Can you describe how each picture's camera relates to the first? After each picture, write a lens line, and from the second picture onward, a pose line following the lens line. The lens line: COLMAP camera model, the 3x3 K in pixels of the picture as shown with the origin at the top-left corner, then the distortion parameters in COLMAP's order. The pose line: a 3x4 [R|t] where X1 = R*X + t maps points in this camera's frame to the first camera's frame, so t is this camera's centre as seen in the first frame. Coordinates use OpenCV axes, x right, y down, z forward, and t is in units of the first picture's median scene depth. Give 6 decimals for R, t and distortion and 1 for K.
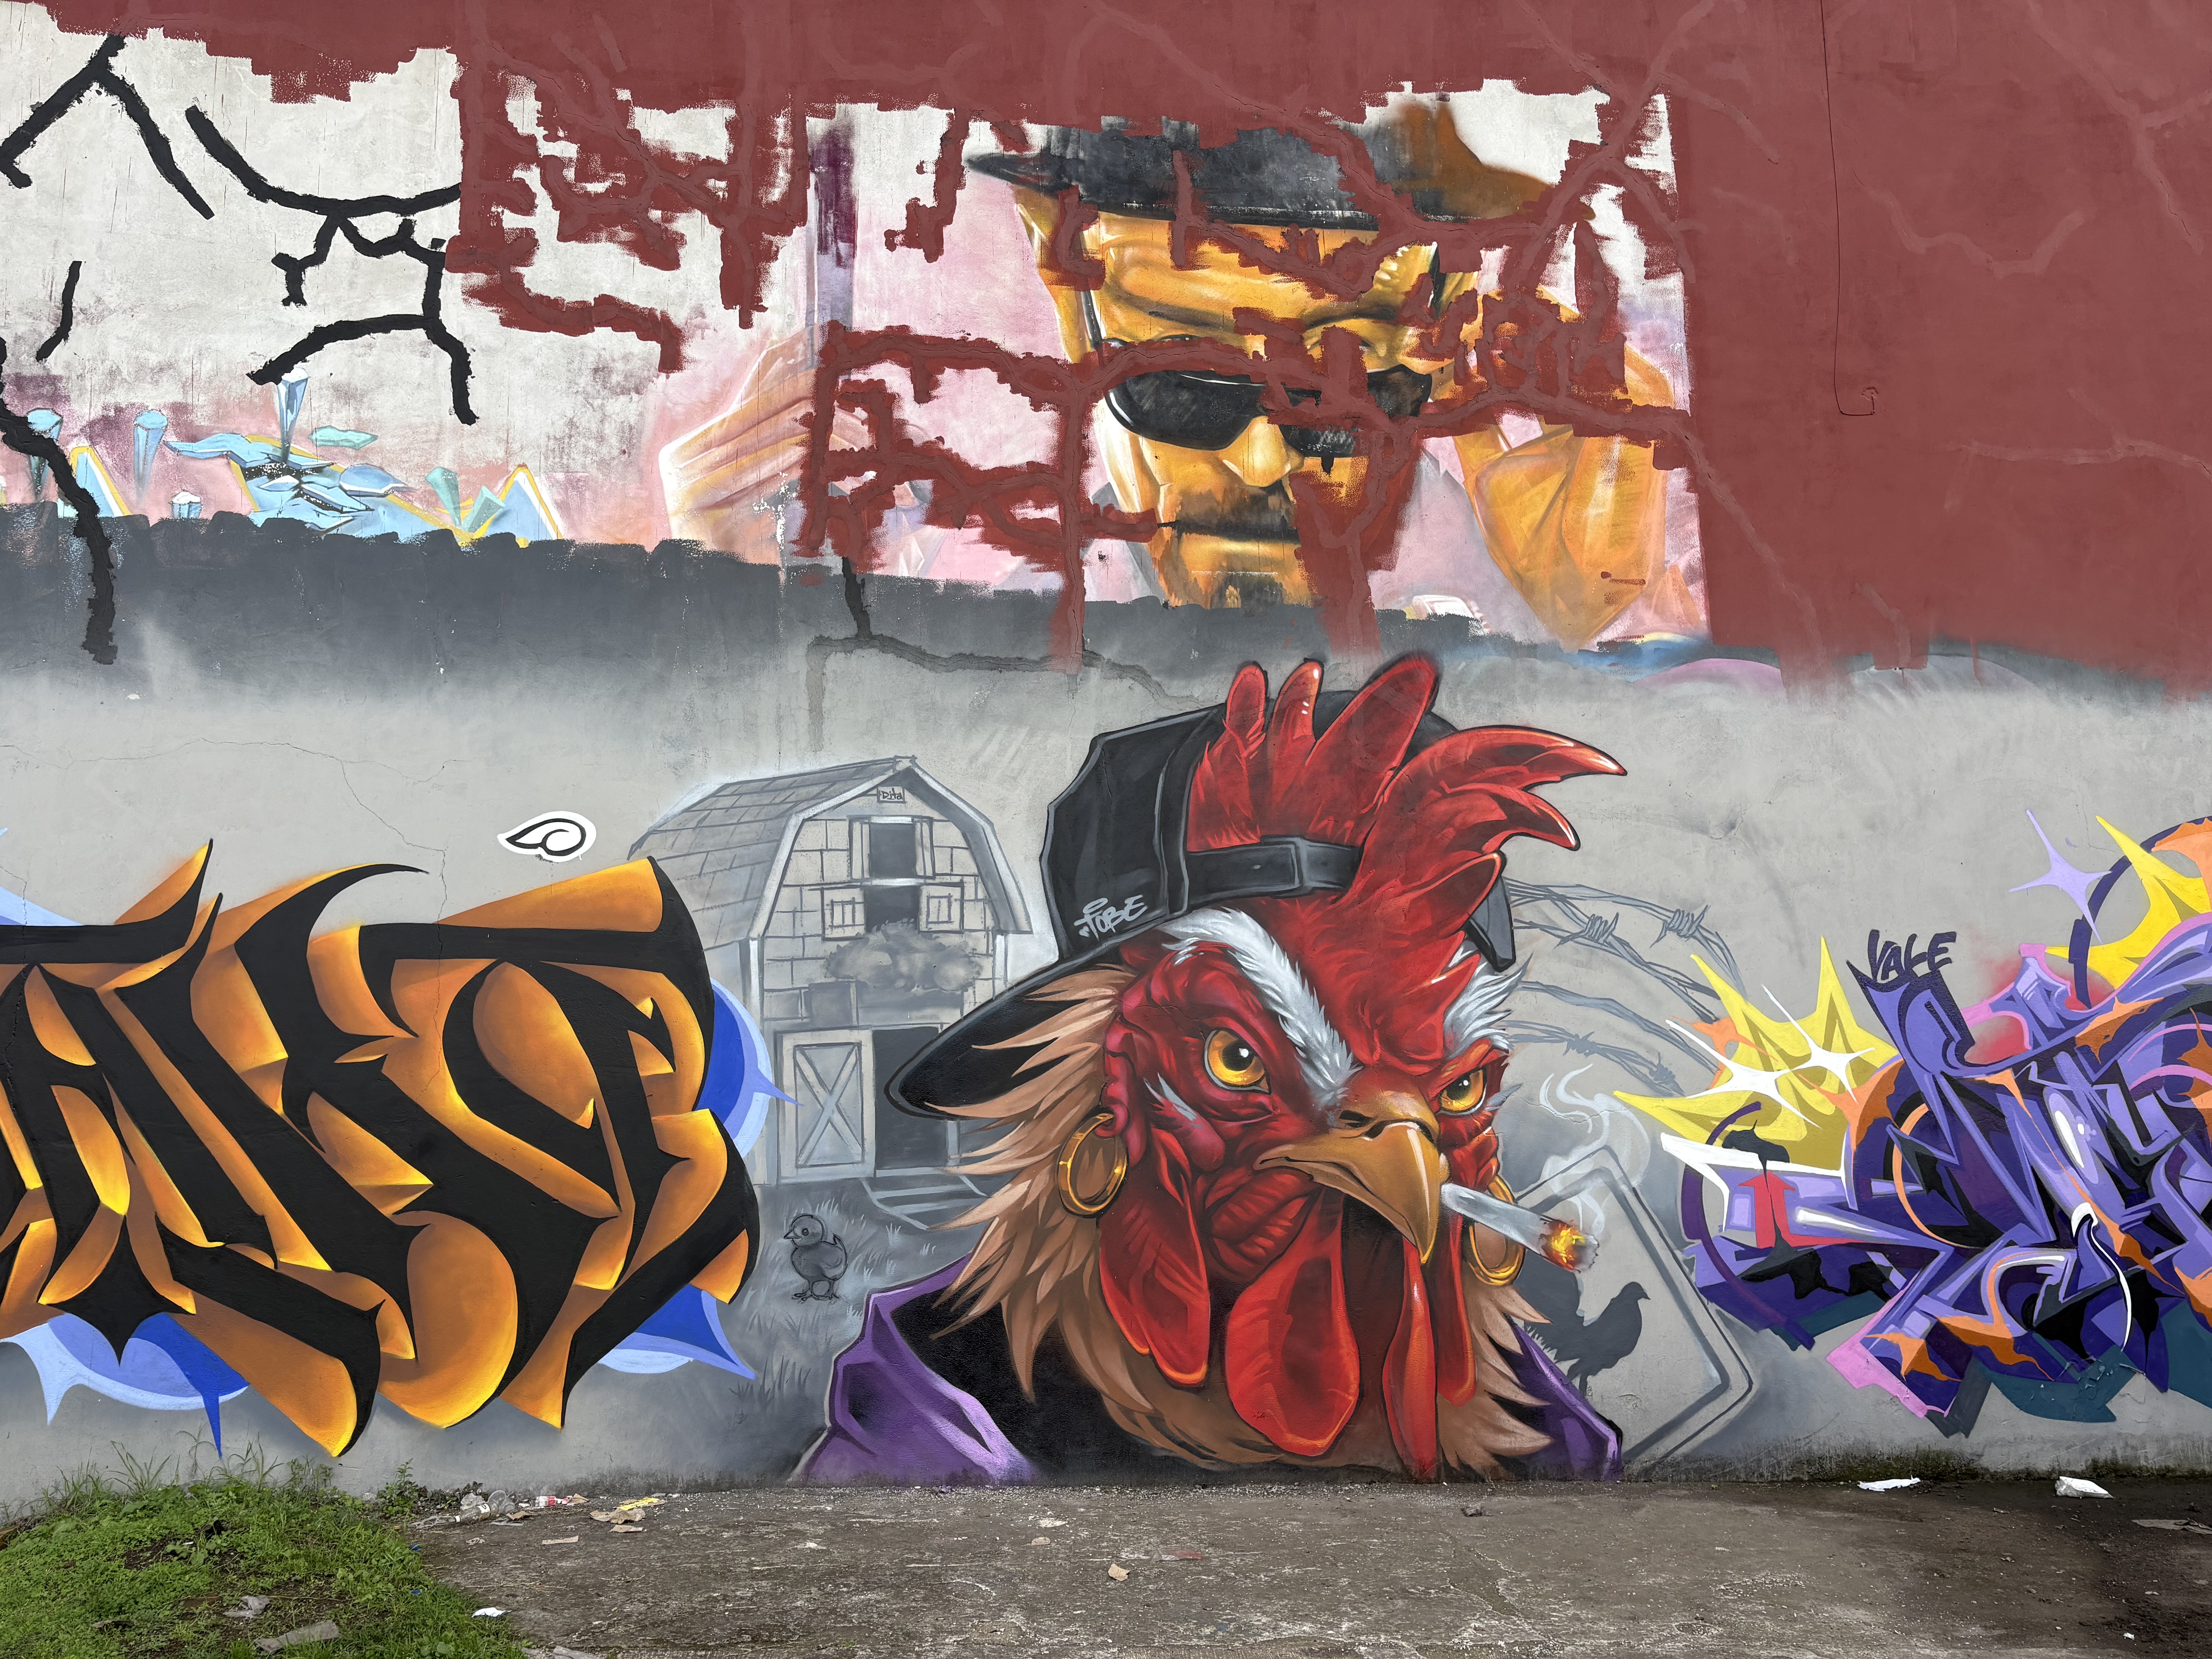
lens RADIAL K [[1683.4, 0, 1093.9], [0, 1683.4, 816.8], [0, 0, 1]] dist [0.056029, -0.049082]
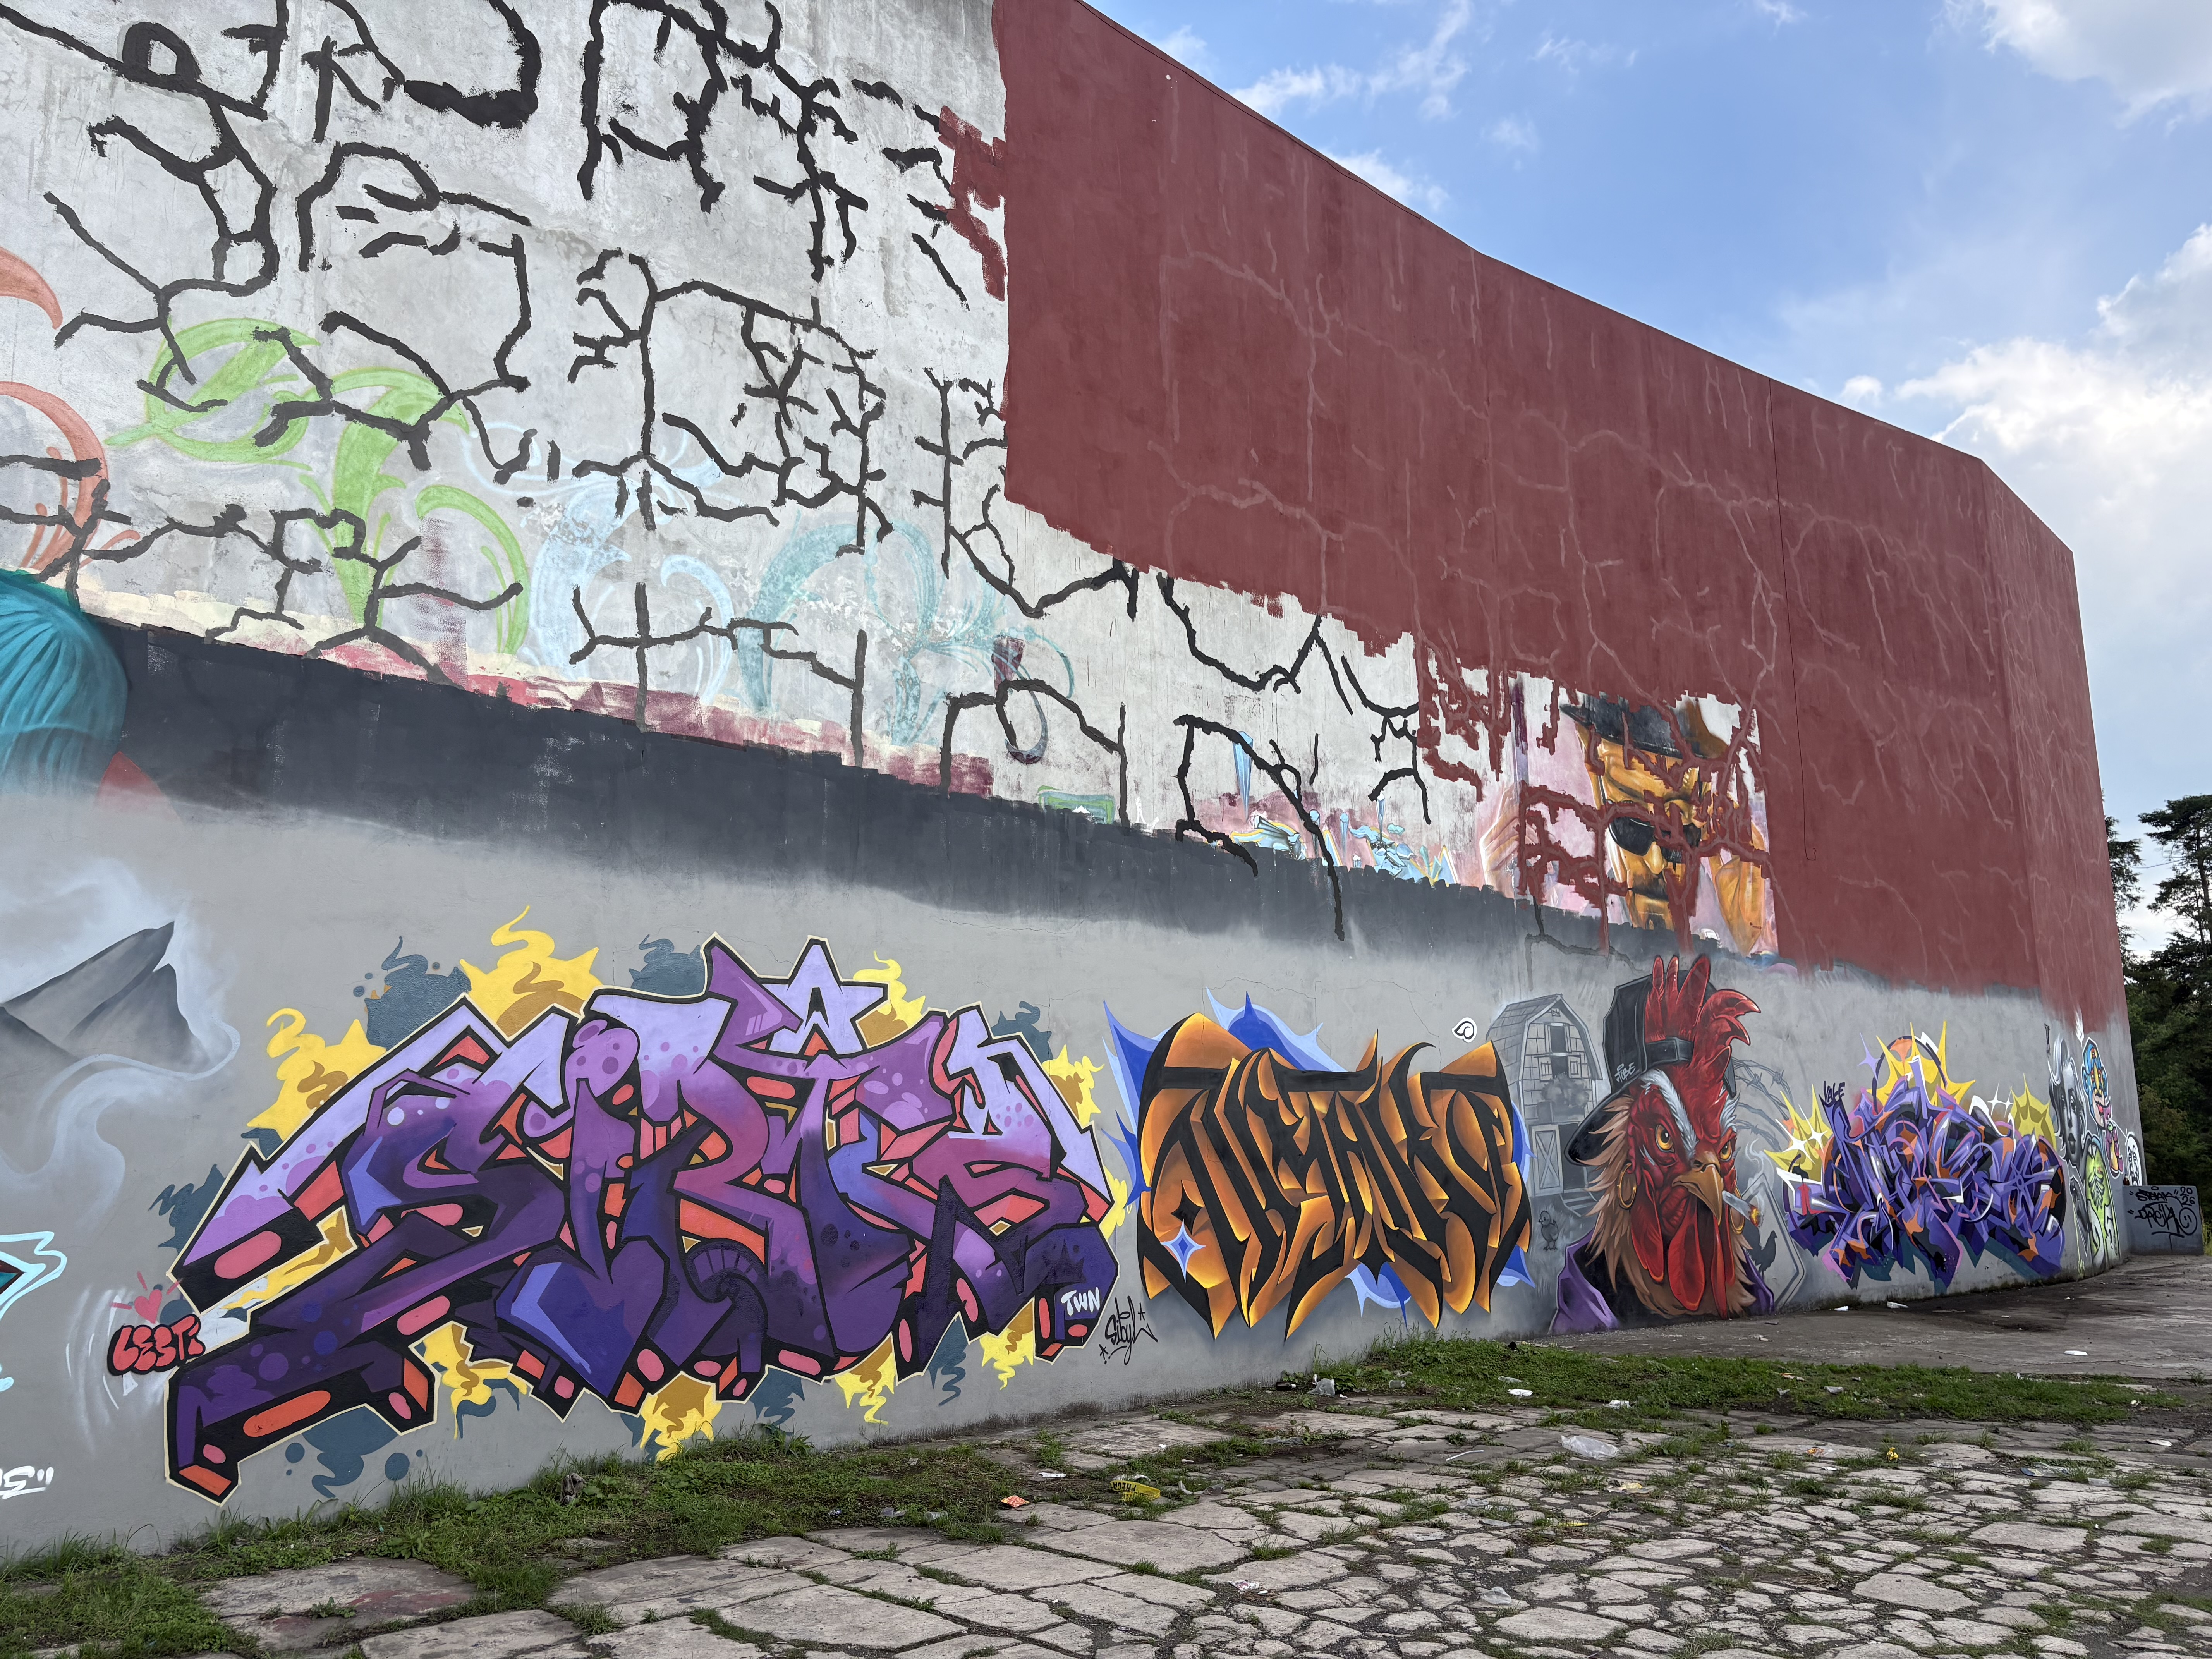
lens RADIAL K [[1683.4, 0, 1102.1], [0, 1683.4, 823.3], [0, 0, 1]] dist [0.056029, -0.049082]
pose [[0.842233, 0.092077, 0.531192, -1.759552], [-0.076507, 0.995749, -0.051297, -0.097695], [-0.533657, 0.002564, 0.845697, -0.500607]]
